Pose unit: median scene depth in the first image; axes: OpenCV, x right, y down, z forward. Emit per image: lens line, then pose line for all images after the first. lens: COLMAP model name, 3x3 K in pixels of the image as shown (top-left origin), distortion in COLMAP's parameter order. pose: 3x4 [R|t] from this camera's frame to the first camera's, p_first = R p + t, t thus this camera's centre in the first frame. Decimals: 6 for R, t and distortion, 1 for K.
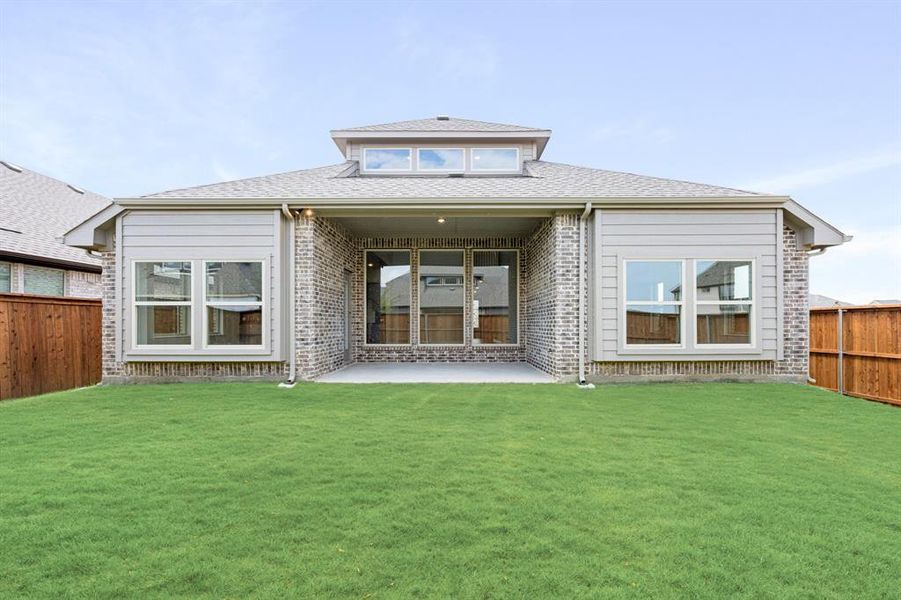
lens RADIAL K [[386.6, 0, 455.0], [0, 386.6, 322.4], [0, 0, 1]] dist [0.000908, -0.000224]
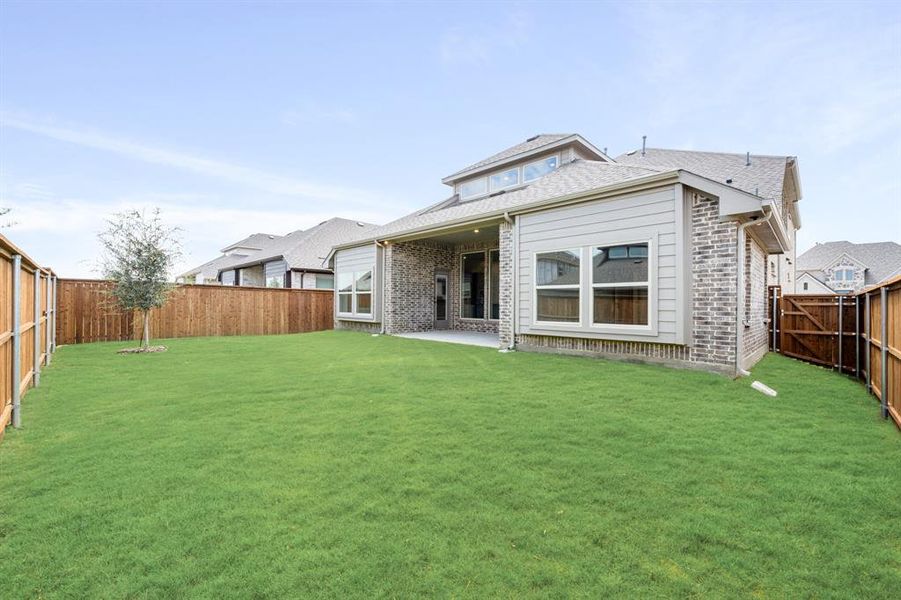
lens RADIAL K [[361.3, 0, 449.3], [0, 361.3, 301.8], [0, 0, 1]] dist [0.004158, 0.000479]
pose [[0.714108, 0.002945, -0.700029, 1.018188], [-0.008426, 0.999955, -0.004389, 0.003033], [0.699985, 0.009033, 0.714101, -0.014790]]
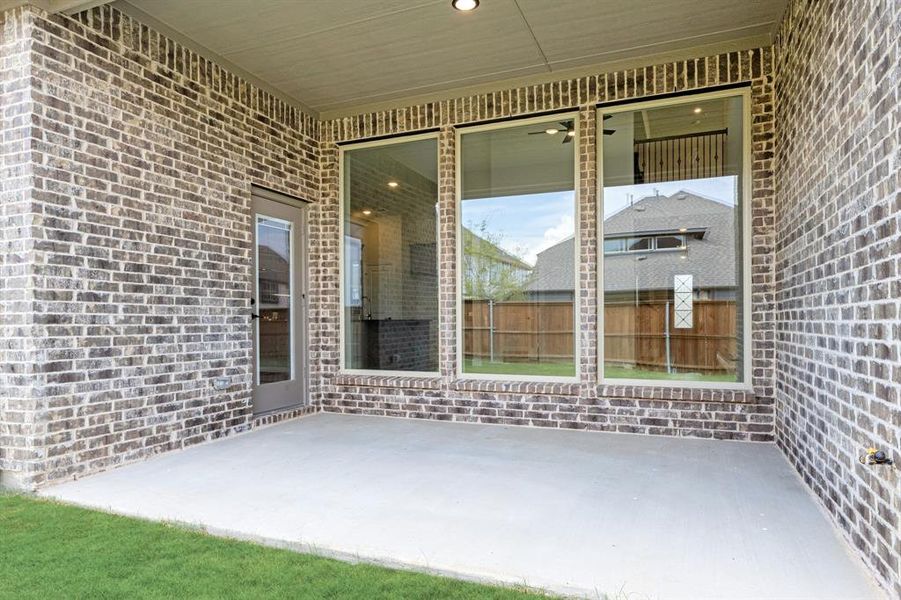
lens RADIAL K [[563.3, 0, 446.8], [0, 563.3, 320.4], [0, 0, 1]] dist [-0.003059, 0.000747]
pose [[0.924334, -0.003835, -0.381564, 0.161463], [0.005264, 0.999983, 0.002701, 0.001980], [0.381547, -0.004505, 0.924338, 0.686897]]
